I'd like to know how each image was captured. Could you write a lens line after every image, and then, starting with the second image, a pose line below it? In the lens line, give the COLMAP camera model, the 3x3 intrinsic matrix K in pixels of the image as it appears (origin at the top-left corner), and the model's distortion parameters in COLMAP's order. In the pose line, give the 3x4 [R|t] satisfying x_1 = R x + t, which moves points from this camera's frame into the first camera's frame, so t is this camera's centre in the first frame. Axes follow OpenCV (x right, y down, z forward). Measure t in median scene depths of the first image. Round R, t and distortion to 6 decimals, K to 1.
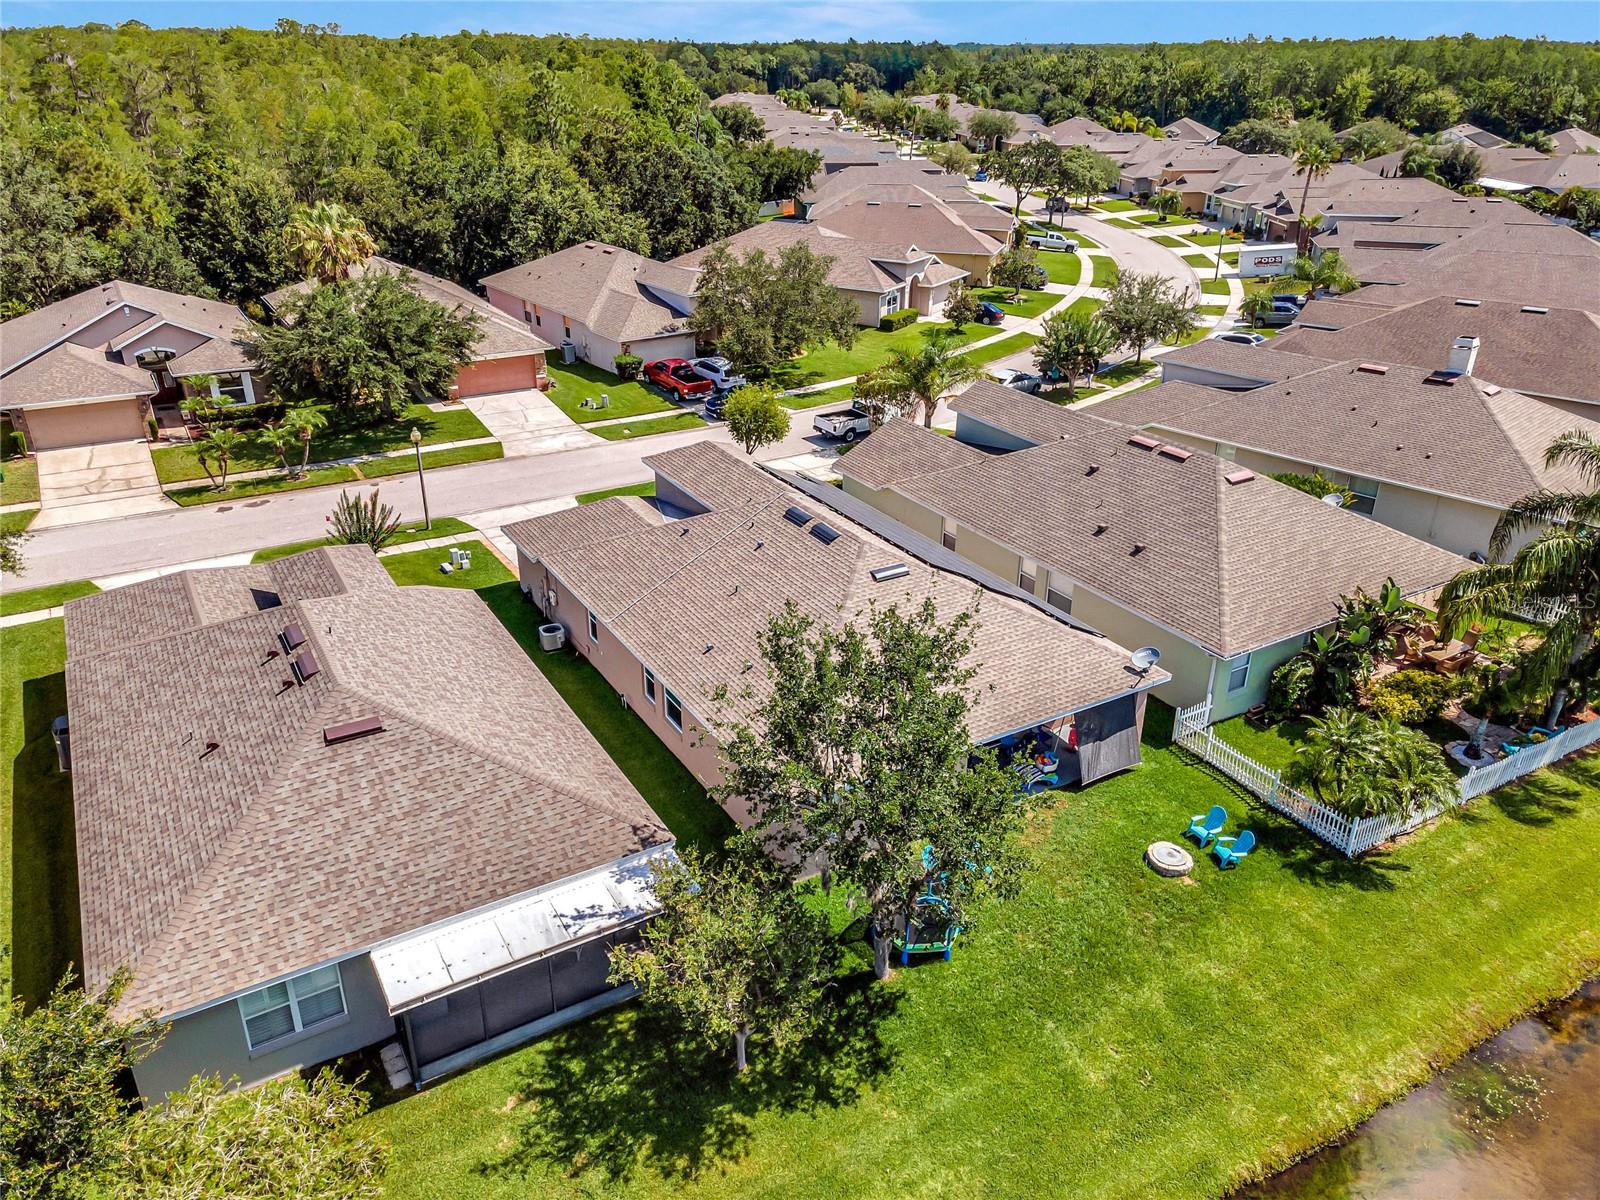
lens RADIAL K [[1156.4, 0, 800.0], [0, 1156.4, 600.0], [0, 0, 1]] dist [0.059257, -0.005065]
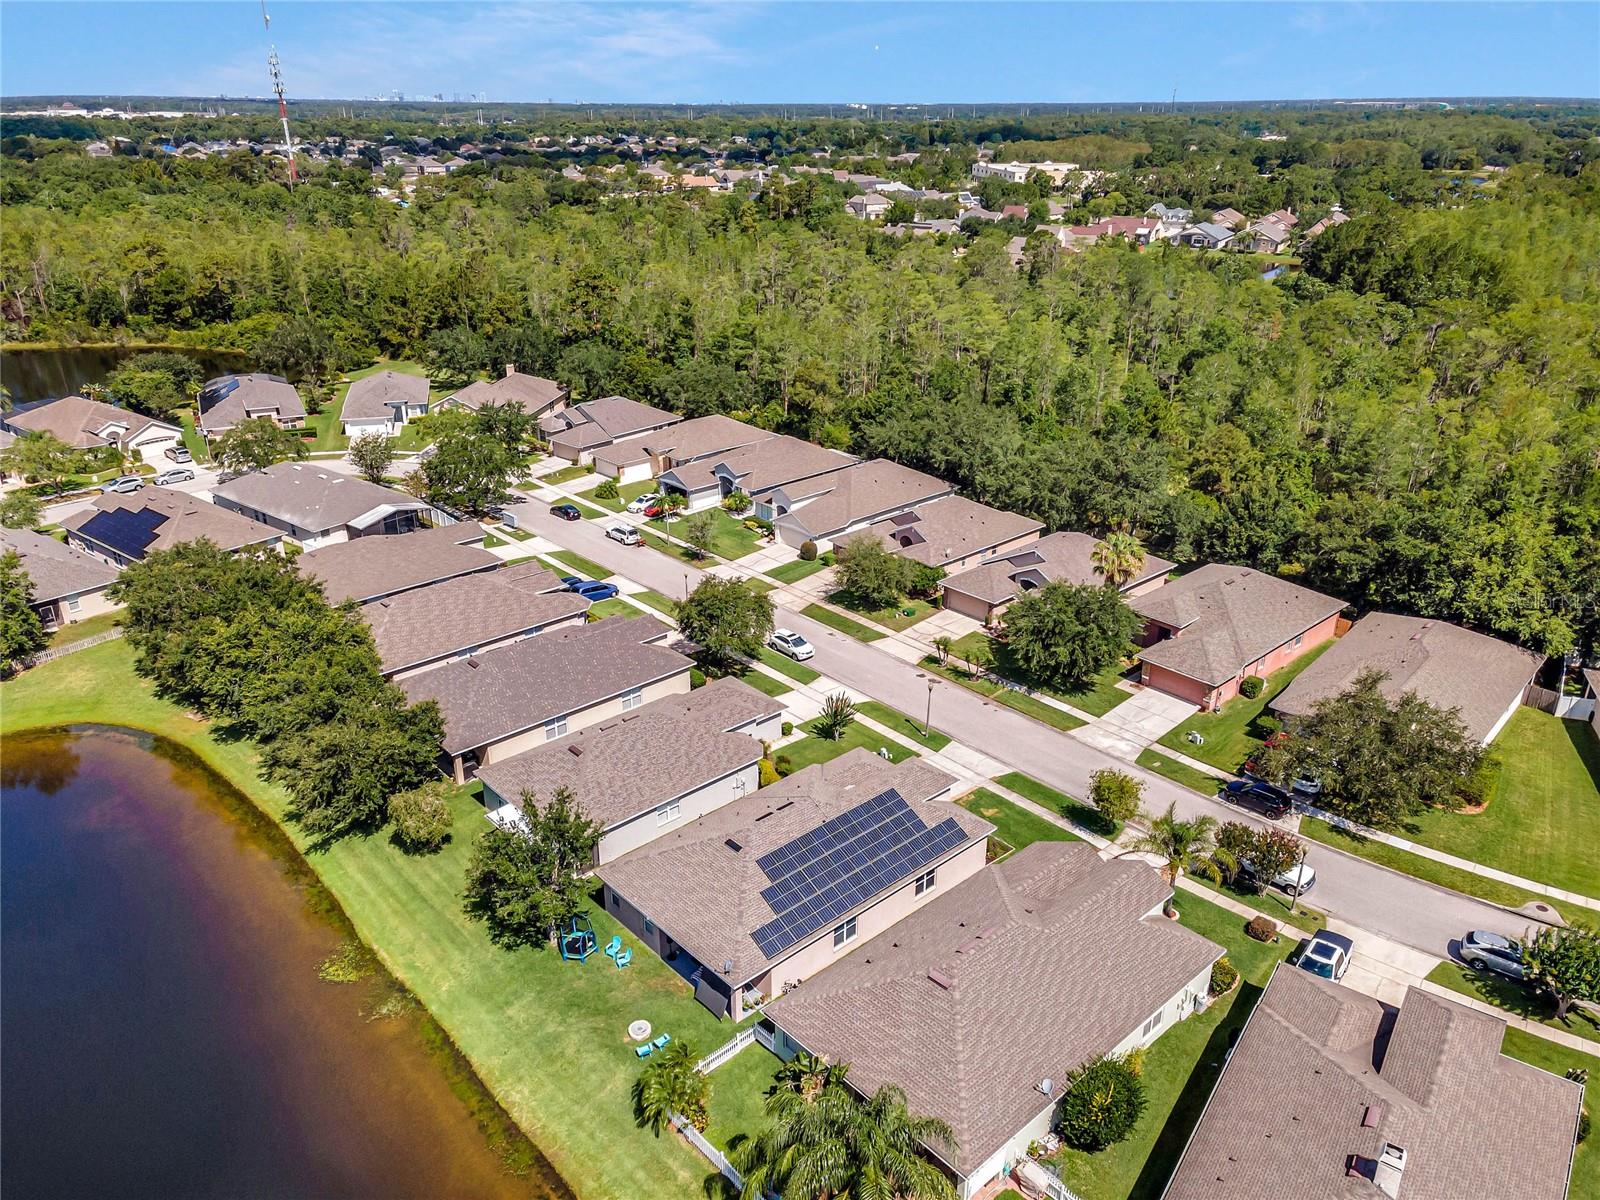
lens RADIAL K [[1166.2, 0, 800.0], [0, 1166.2, 600.0], [0, 0, 1]] dist [0.024206, 0.028052]
pose [[0.197394, 0.381636, -0.902989, 0.913330], [-0.418267, 0.865851, 0.274506, -0.516735], [0.886616, 0.323505, 0.330540, 0.174534]]
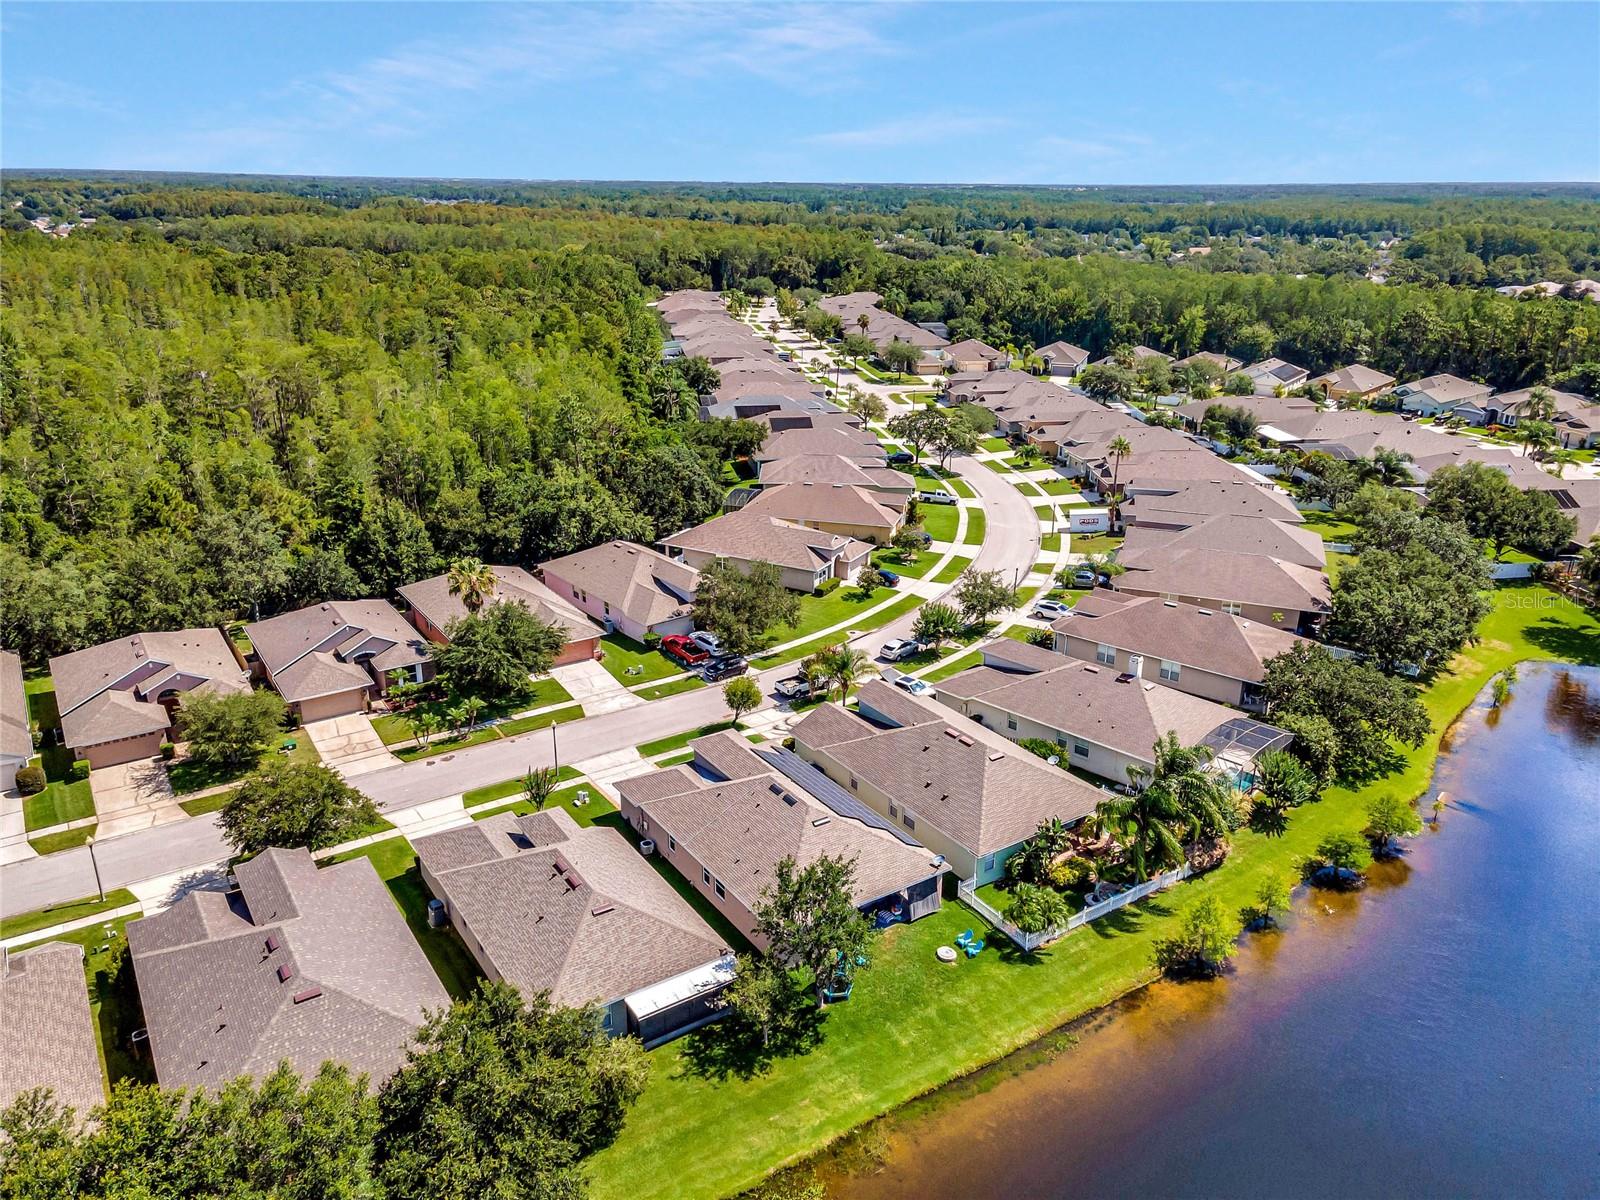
lens RADIAL K [[1156.4, 0, 800.0], [0, 1156.4, 600.0], [0, 0, 1]] dist [0.059257, -0.005065]
pose [[0.998531, -0.014847, 0.052100, -0.036274], [0.019783, 0.995227, -0.095560, -0.122632], [-0.050433, 0.096450, 0.994059, -0.631414]]
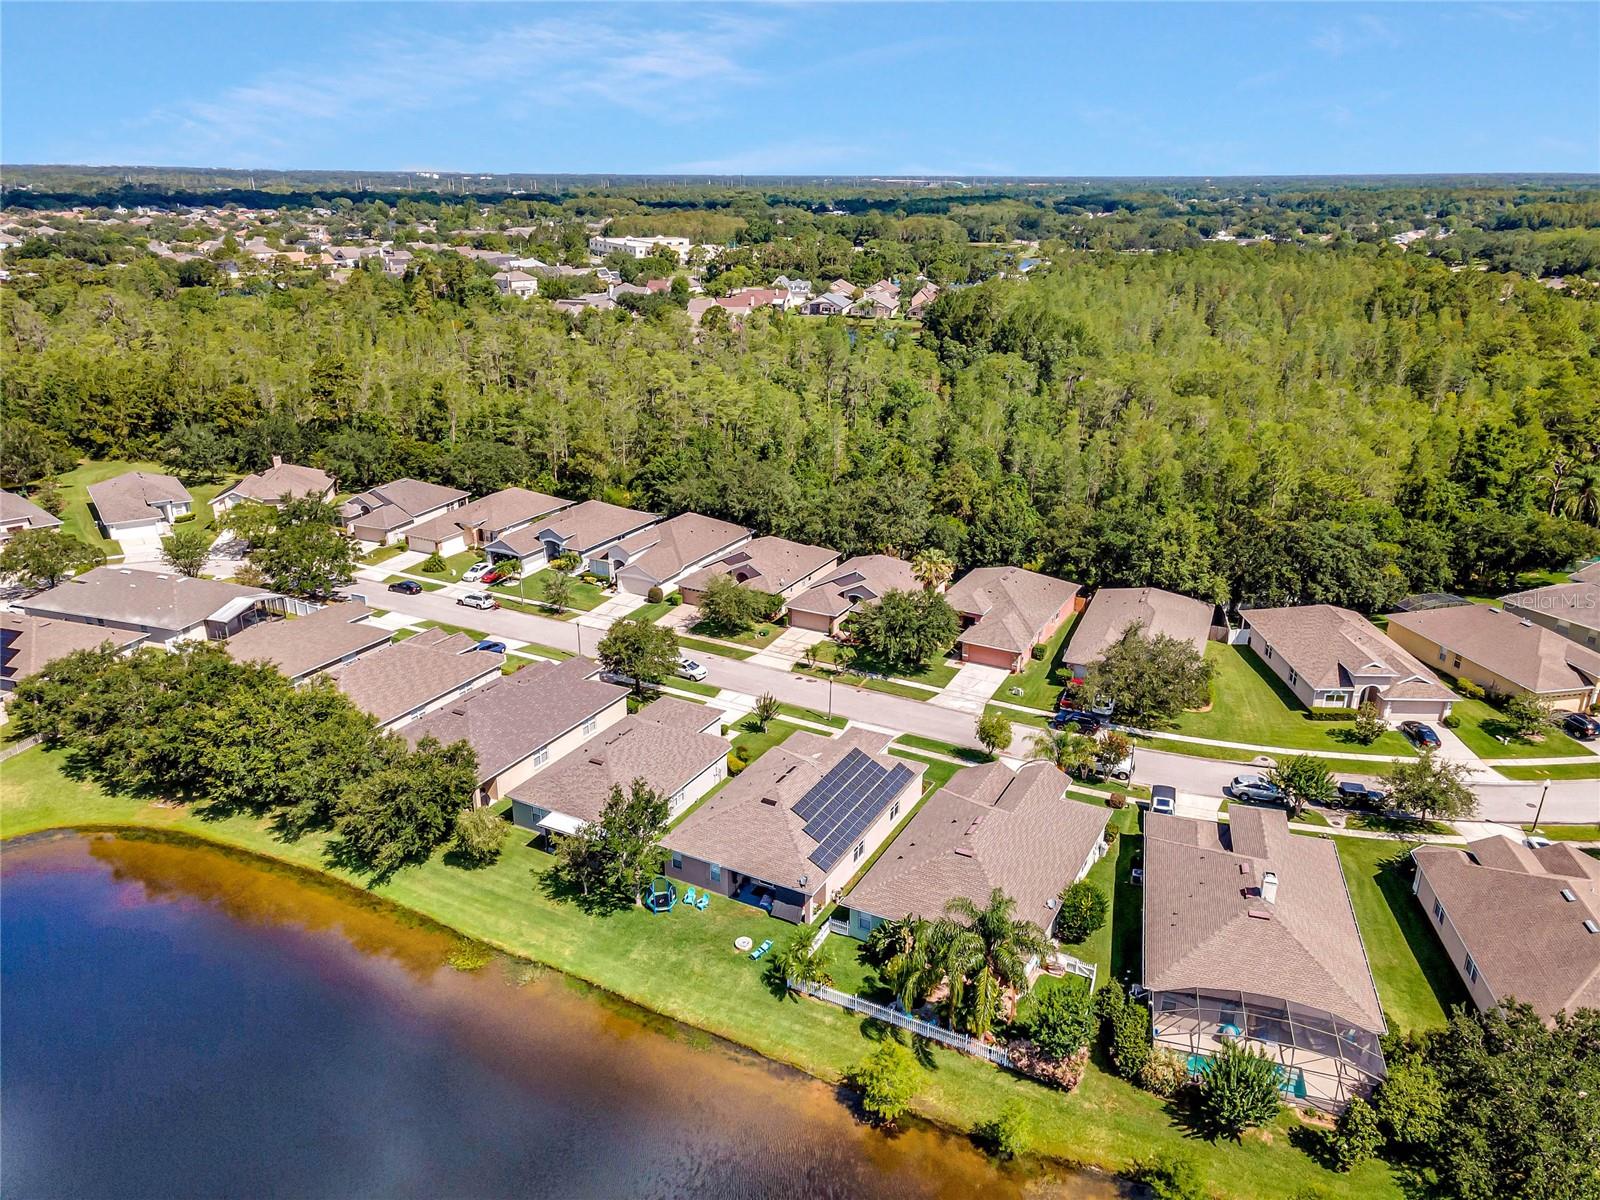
lens RADIAL K [[1166.2, 0, 800.0], [0, 1166.2, 600.0], [0, 0, 1]] dist [0.024206, 0.028052]
pose [[0.515454, 0.294699, -0.804649, 1.093163], [-0.369460, 0.923674, 0.101616, -0.385475], [0.773179, 0.244907, 0.584990, -0.294634]]
